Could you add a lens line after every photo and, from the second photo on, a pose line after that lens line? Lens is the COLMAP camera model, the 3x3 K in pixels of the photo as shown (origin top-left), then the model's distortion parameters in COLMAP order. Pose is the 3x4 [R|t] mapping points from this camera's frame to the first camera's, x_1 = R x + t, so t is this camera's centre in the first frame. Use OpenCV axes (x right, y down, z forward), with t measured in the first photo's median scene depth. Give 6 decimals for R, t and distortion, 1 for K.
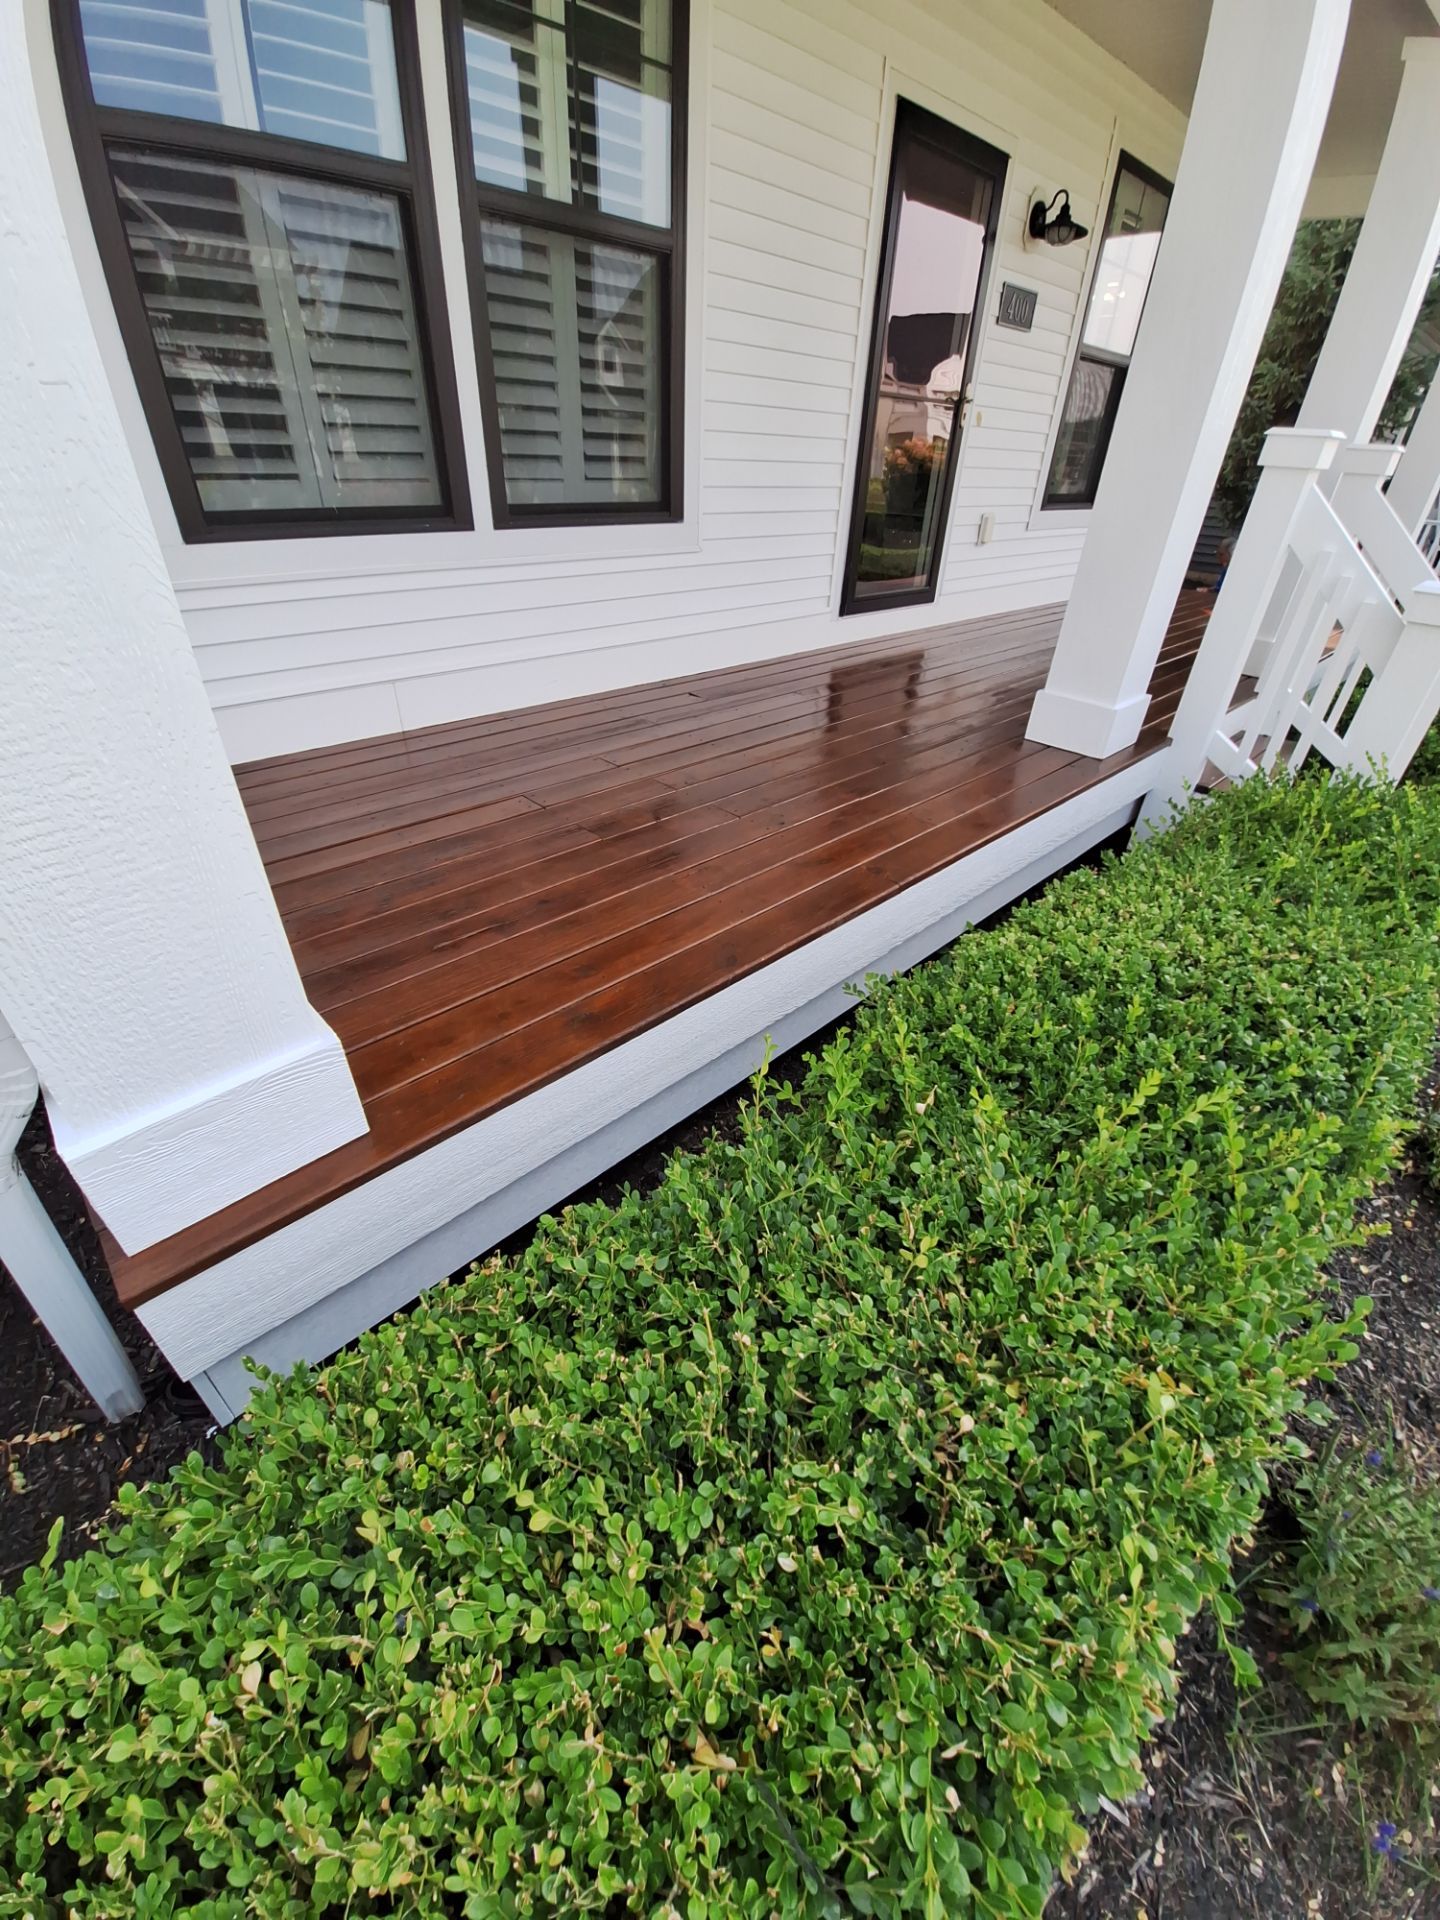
lens RADIAL K [[759.2, 0, 713.6], [0, 759.2, 956.4], [0, 0, 1]] dist [-0.003561, -0.010514]
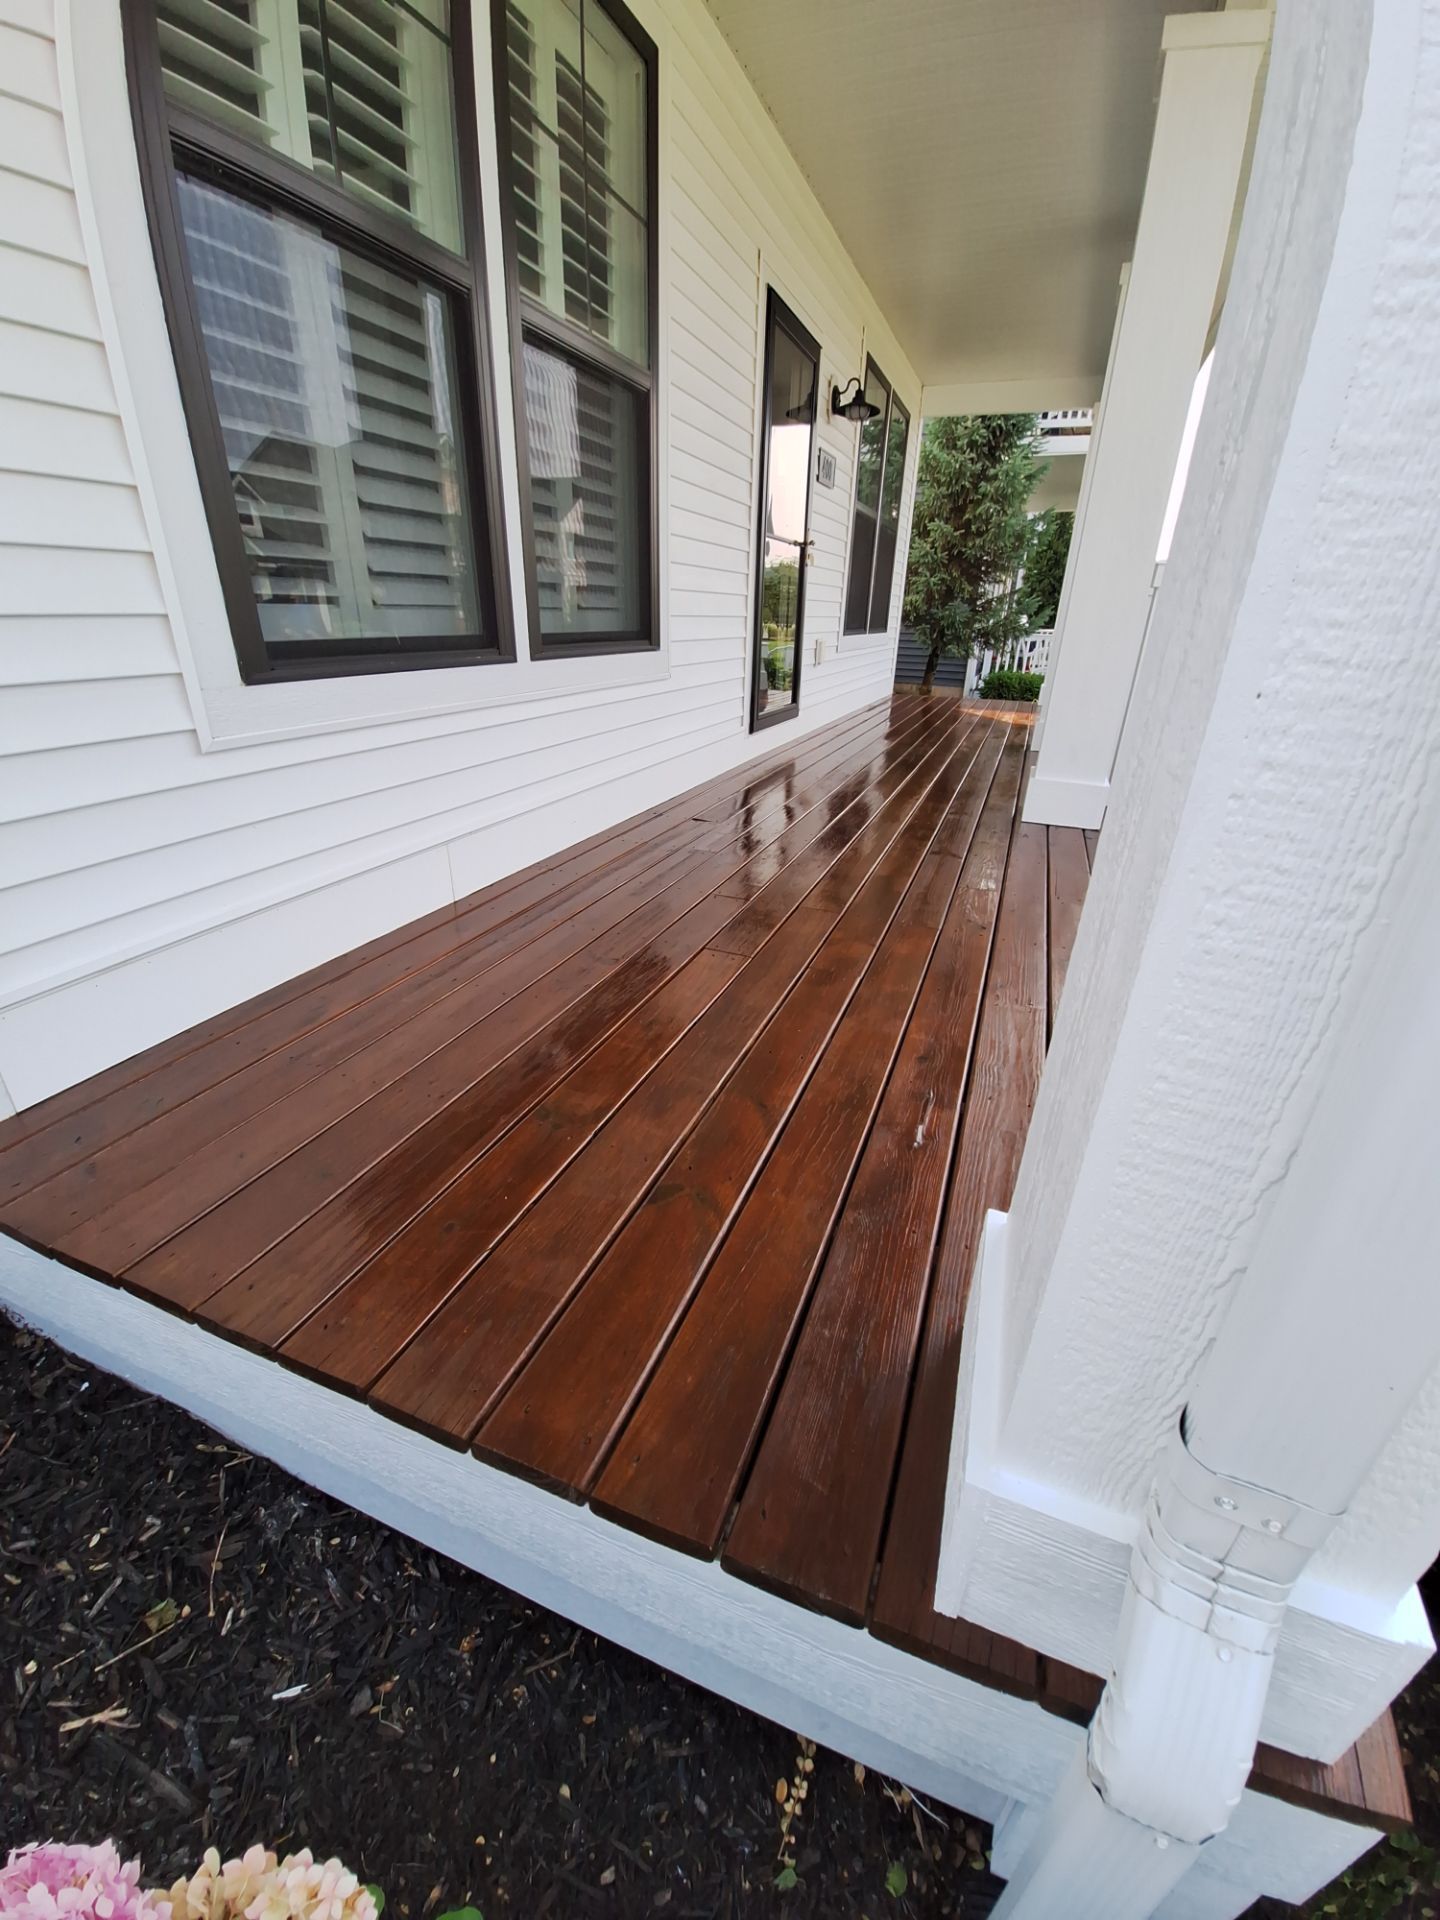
lens RADIAL K [[759.2, 0, 713.6], [0, 759.2, 956.4], [0, 0, 1]] dist [-0.003561, -0.010514]
pose [[0.900808, -0.184998, 0.392836, -0.513843], [0.240041, 0.966055, -0.095492, -0.106793], [-0.361835, 0.180317, 0.914637, 0.196586]]
